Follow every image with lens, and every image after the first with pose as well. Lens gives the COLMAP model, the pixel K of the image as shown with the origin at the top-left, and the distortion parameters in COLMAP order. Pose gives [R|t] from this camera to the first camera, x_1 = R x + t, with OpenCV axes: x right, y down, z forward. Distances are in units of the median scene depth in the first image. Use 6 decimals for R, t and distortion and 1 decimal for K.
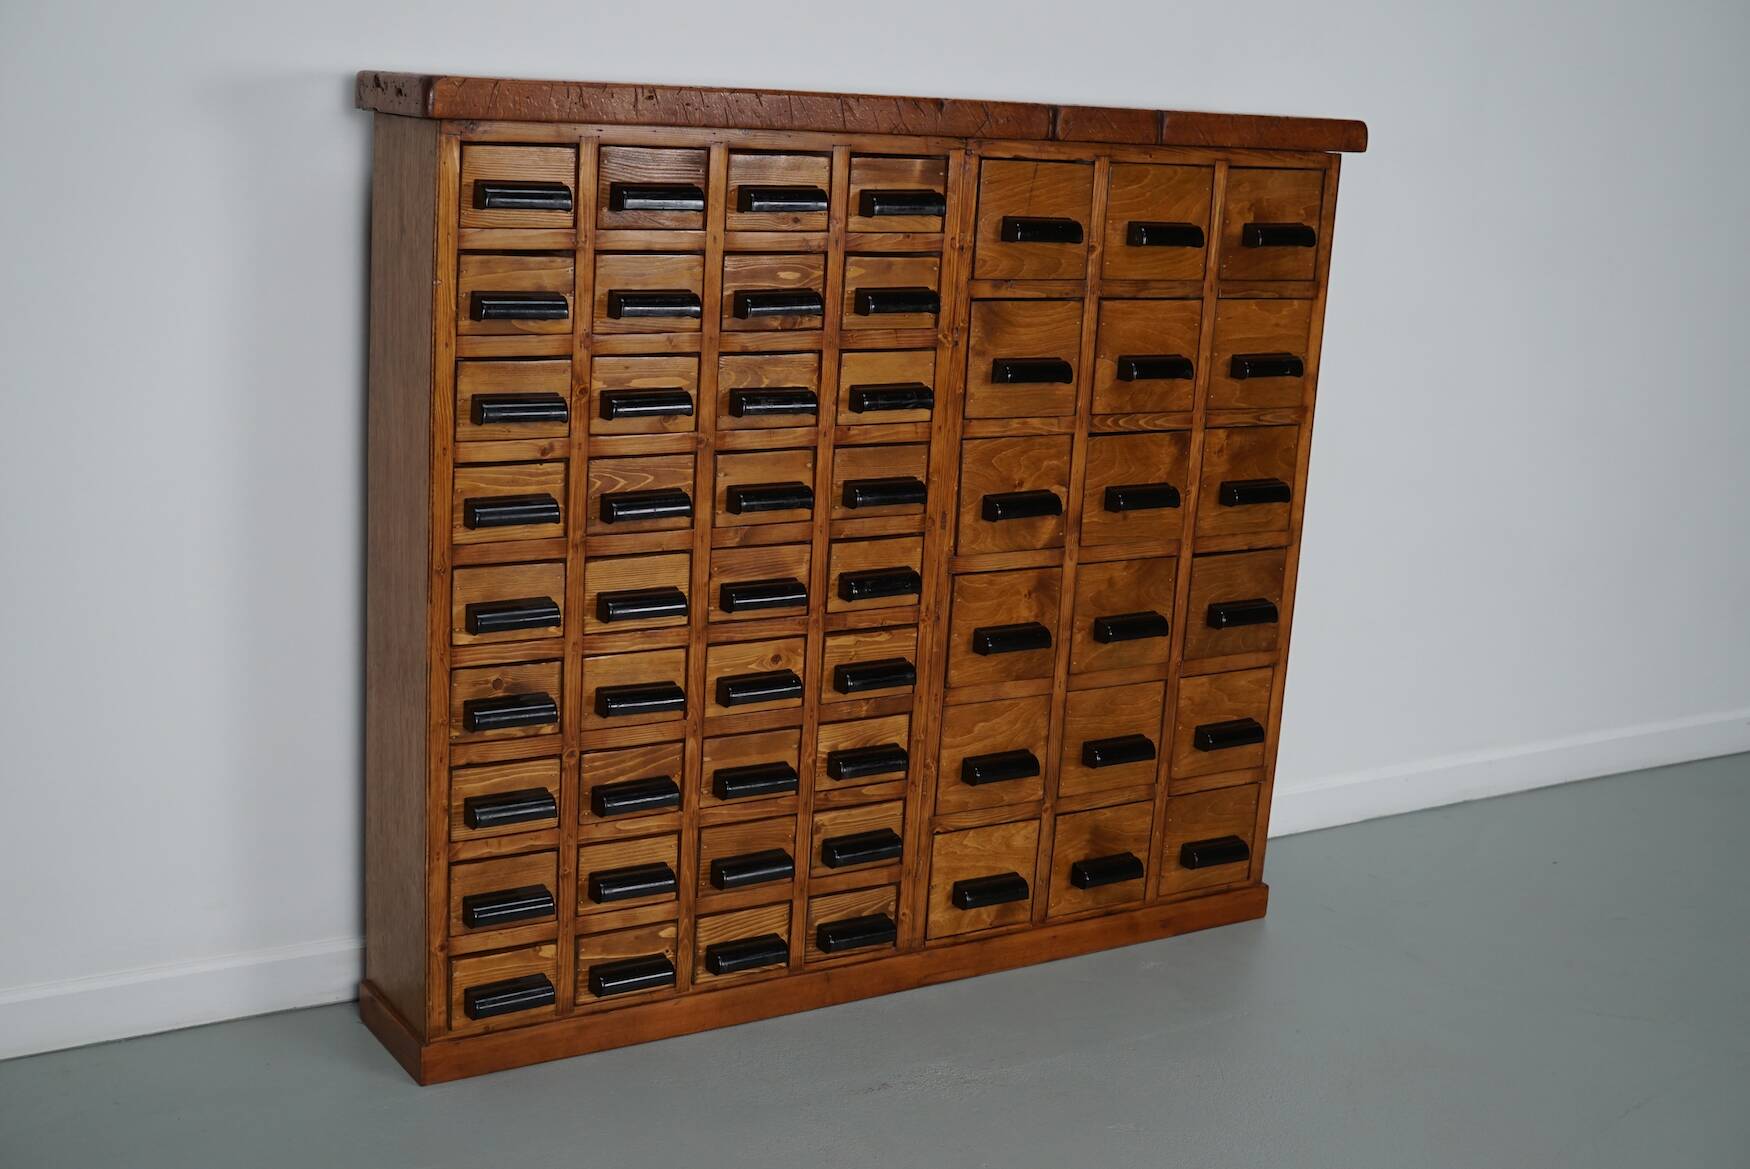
lens RADIAL K [[2249.8, 0, 877.5], [0, 2249.8, 590.7], [0, 0, 1]] dist [-0.092986, 0.000000]
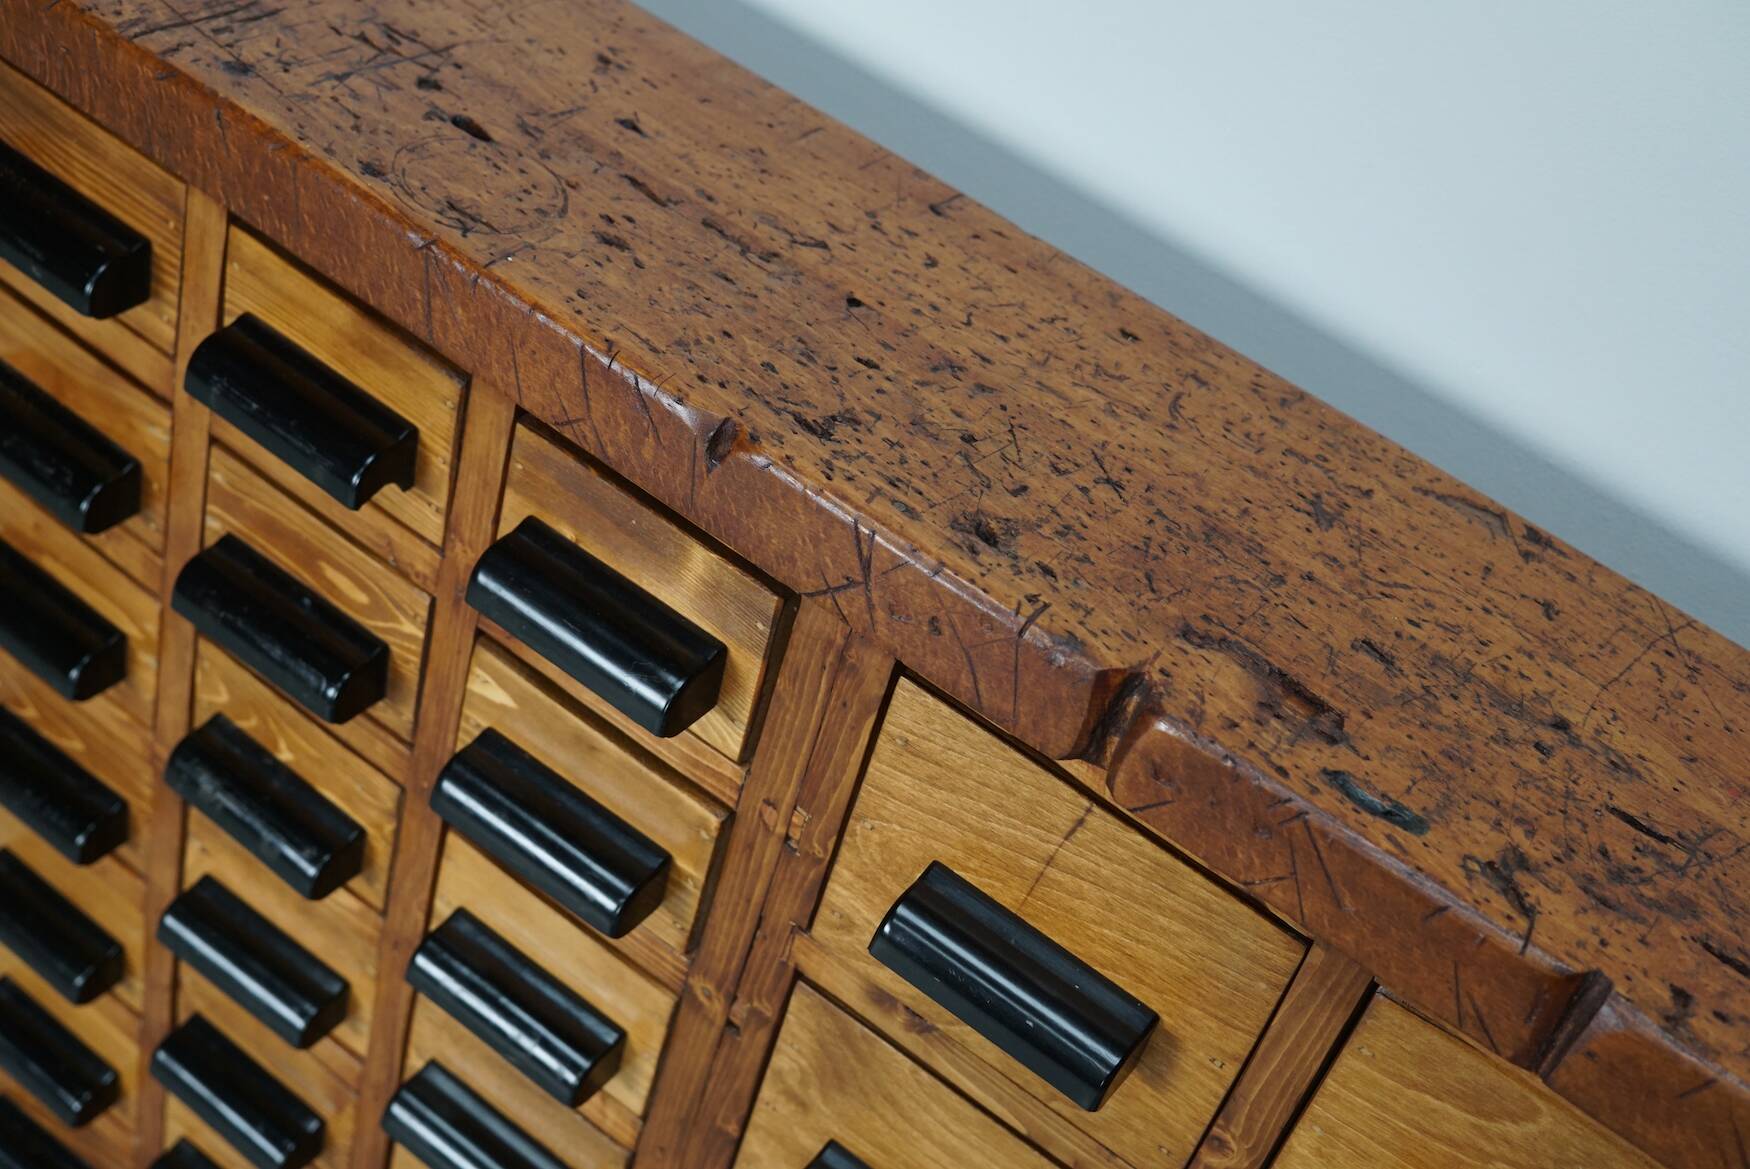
lens RADIAL K [[2249.8, 0, 879.2], [0, 2249.8, 588.9], [0, 0, 1]] dist [-0.092986, 0.000000]
pose [[0.395493, 0.621292, -0.676448, 0.235576], [-0.420481, 0.777258, 0.468044, -0.334736], [0.816567, 0.099326, 0.568641, 0.822424]]
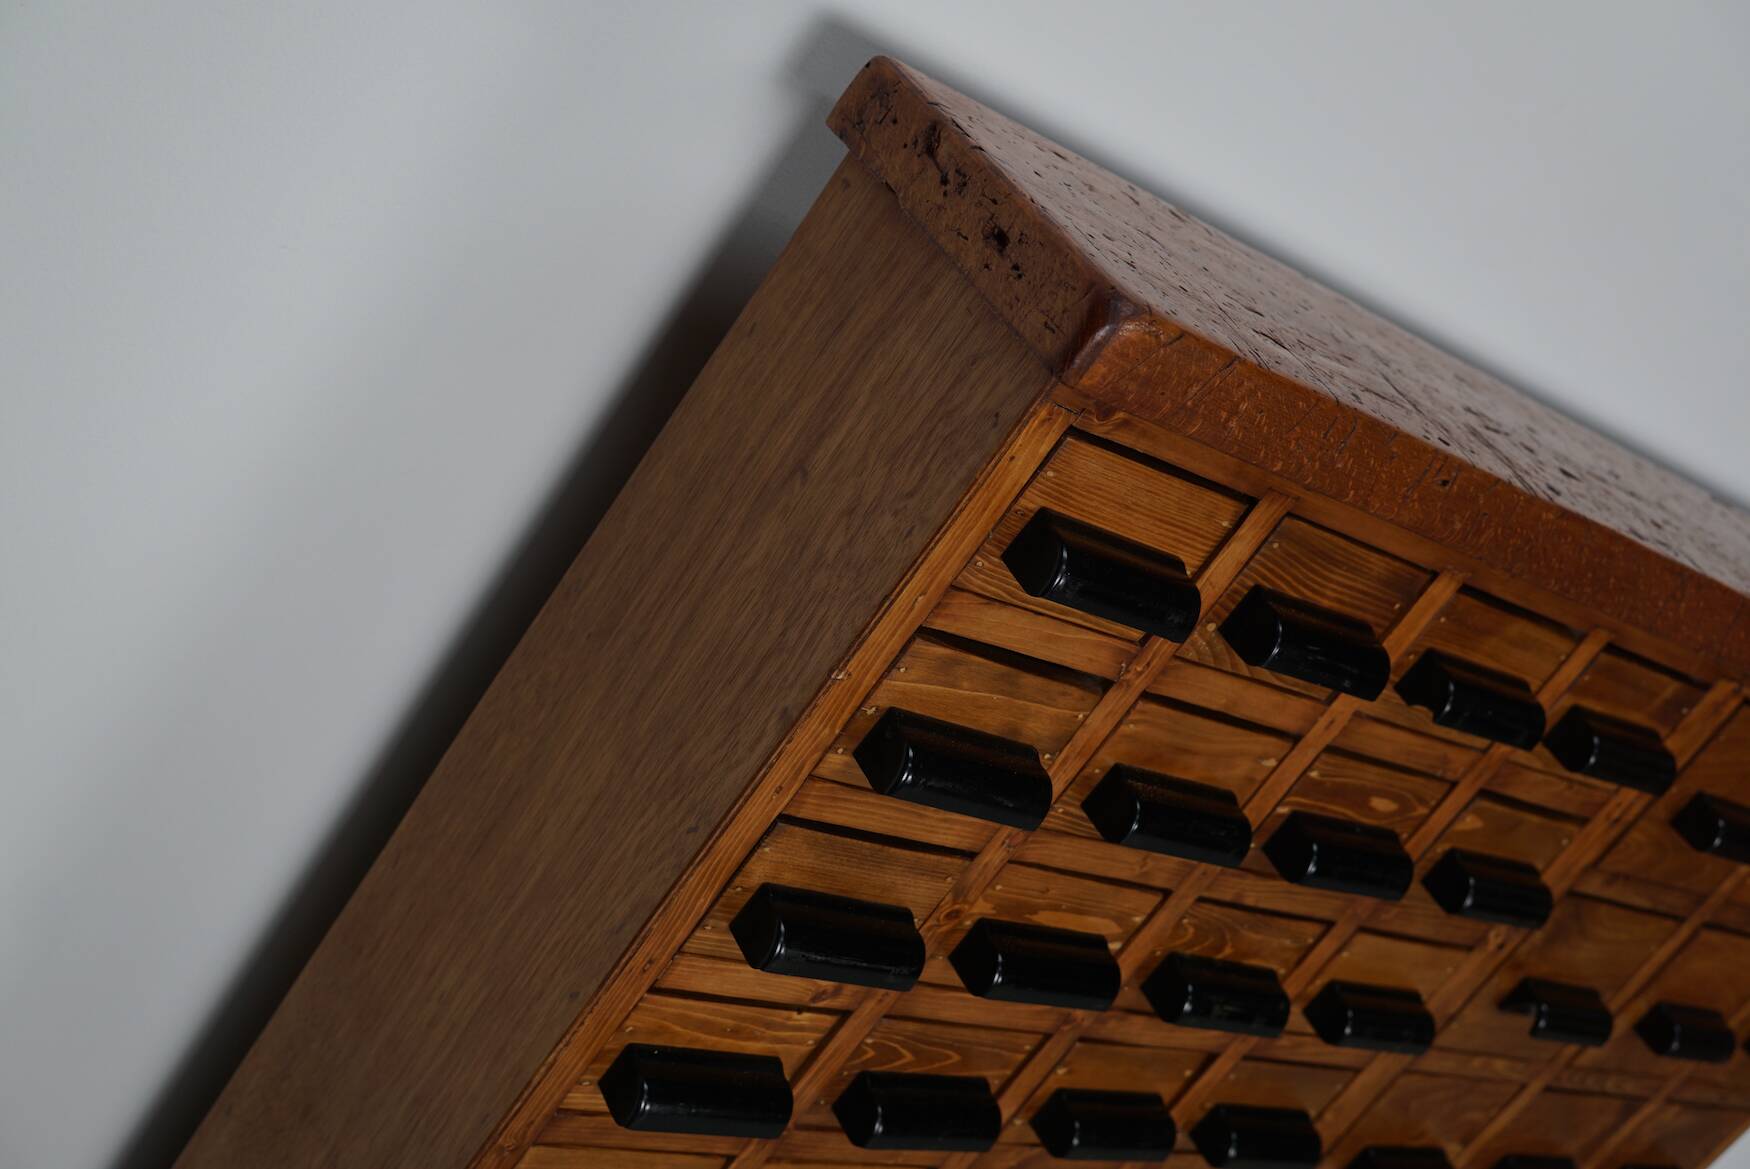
lens RADIAL K [[2249.8, 0, 869.2], [0, 2249.8, 598.4], [0, 0, 1]] dist [-0.092986, 0.000000]
pose [[0.864291, 0.457224, 0.209636, -0.250306], [-0.489533, 0.860393, 0.141705, -0.185378], [-0.115579, -0.225098, 0.967457, 0.520024]]
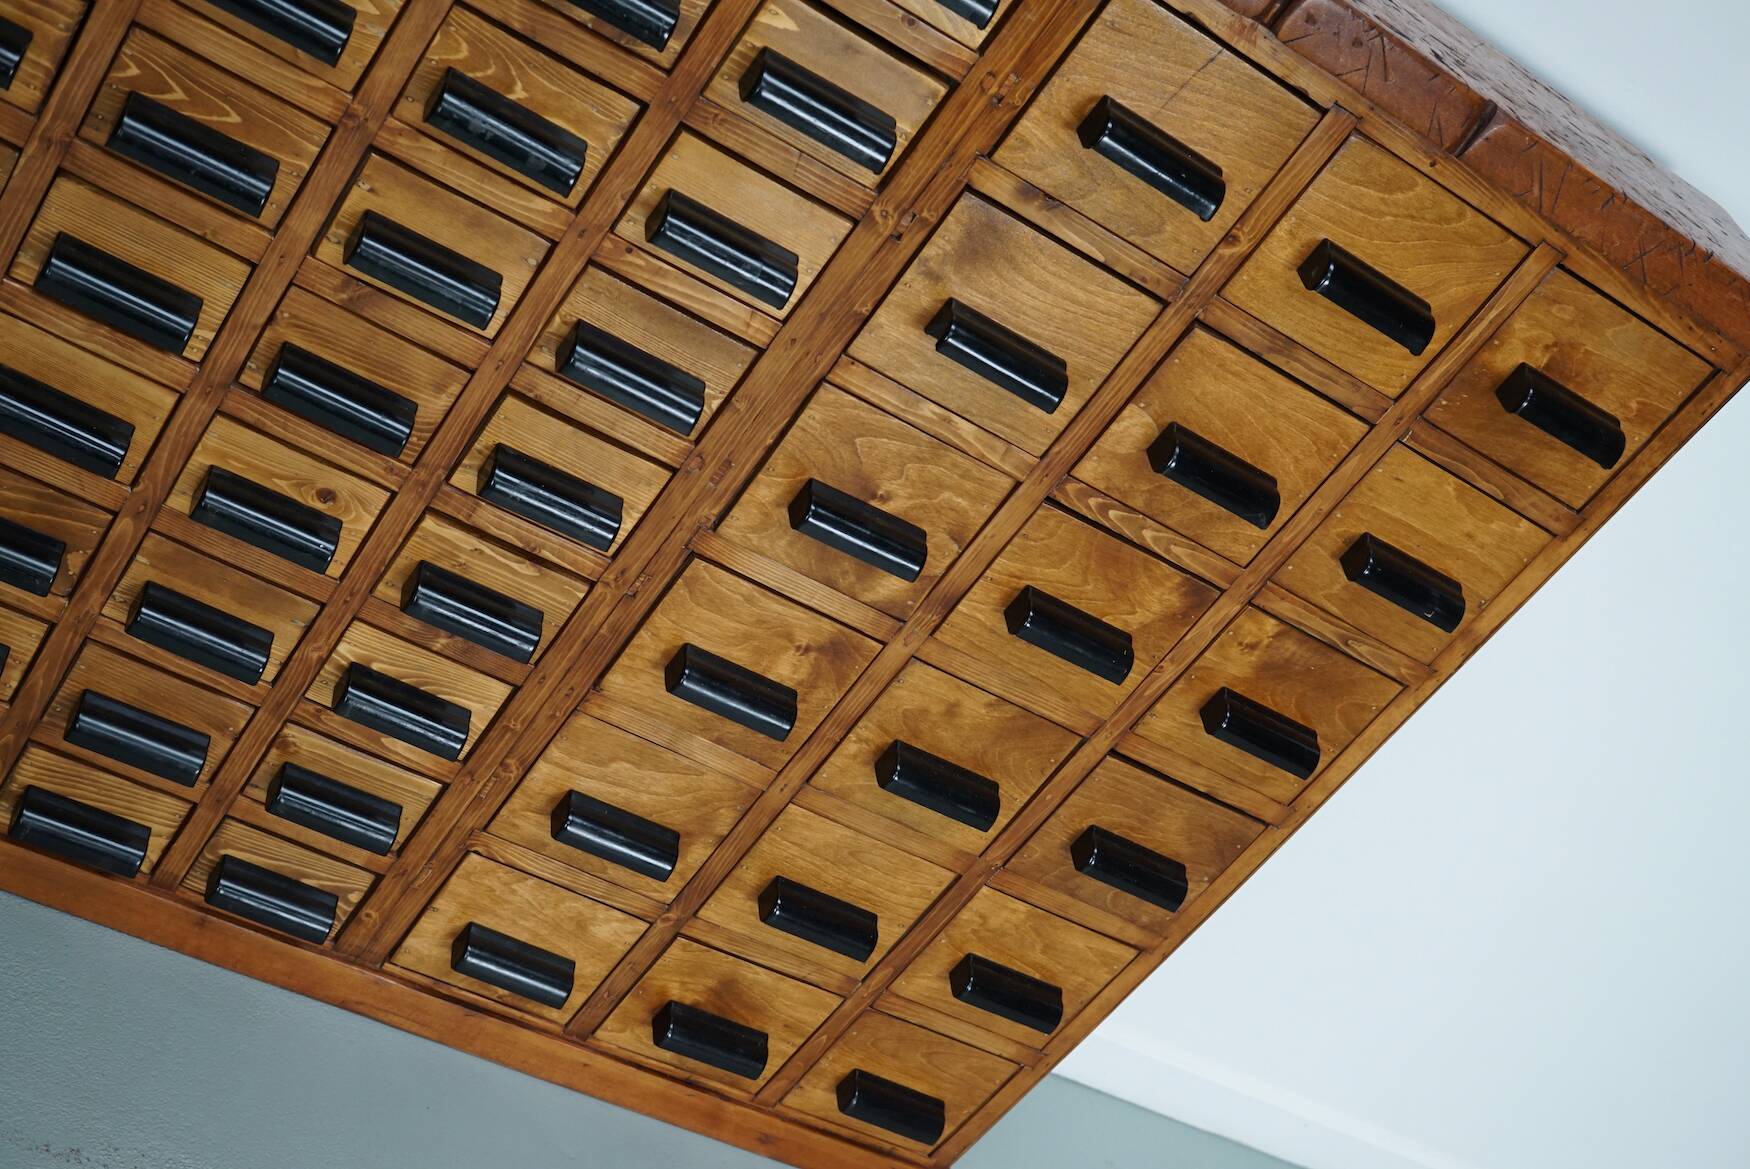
lens RADIAL K [[2249.8, 0, 881.5], [0, 2249.8, 590.8], [0, 0, 1]] dist [-0.092986, 0.000000]
pose [[0.782358, 0.615432, -0.095703, 0.137783], [-0.583061, 0.777732, 0.234888, -0.169876], [0.218989, -0.127966, 0.967300, 0.465367]]
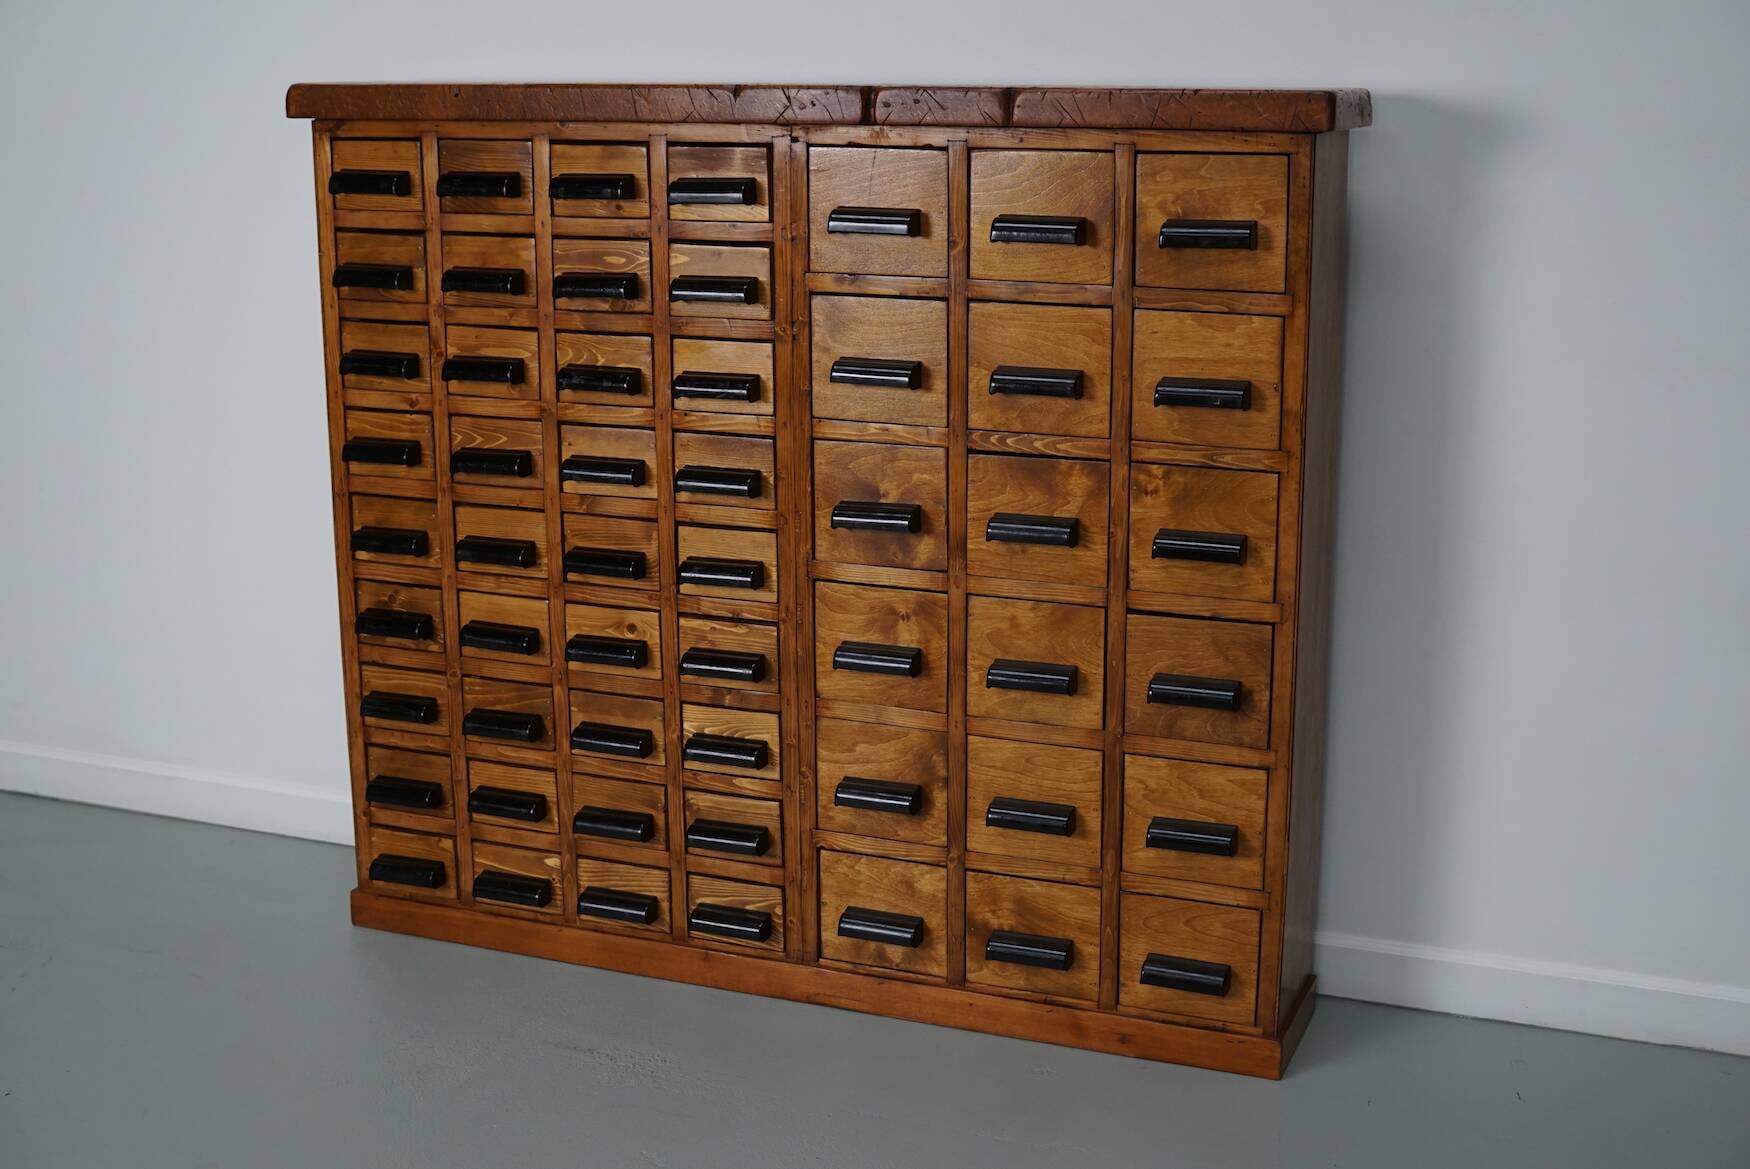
lens RADIAL K [[2249.8, 0, 856.1], [0, 2249.8, 582.5], [0, 0, 1]] dist [-0.092986, 0.000000]
pose [[0.586644, 0.136622, -0.798238, 0.841960], [-0.152106, 0.986714, 0.057094, -0.065701], [0.795432, 0.087923, 0.599631, 0.453642]]
